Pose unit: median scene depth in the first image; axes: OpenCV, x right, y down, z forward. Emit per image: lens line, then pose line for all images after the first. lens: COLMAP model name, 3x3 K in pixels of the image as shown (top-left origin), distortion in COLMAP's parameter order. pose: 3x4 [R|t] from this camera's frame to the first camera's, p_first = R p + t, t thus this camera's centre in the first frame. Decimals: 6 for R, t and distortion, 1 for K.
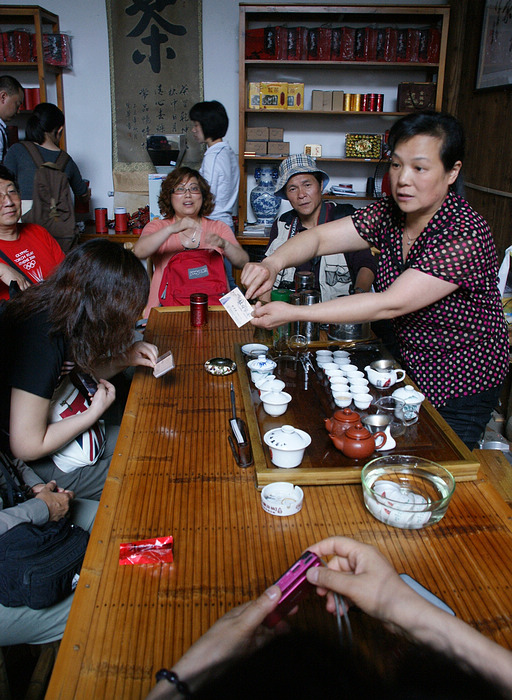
lens RADIAL K [[619.9, 0, 256.0], [0, 619.9, 350.0], [0, 0, 1]] dist [-0.175981, 0.179645]
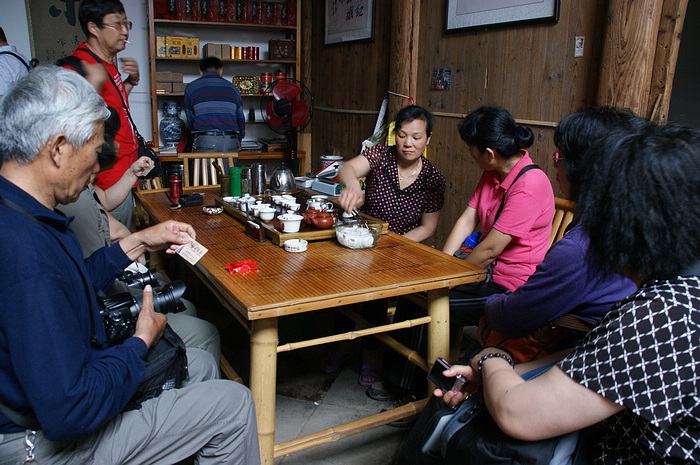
lens RADIAL K [[570.2, 0, 350.0], [0, 570.2, 232.5], [0, 0, 1]] dist [-0.166020, 0.174530]
pose [[0.907906, -0.090262, 0.409340, -0.158945], [0.129842, 0.989068, -0.069890, 0.108668], [-0.398557, 0.116604, 0.909701, -0.194993]]
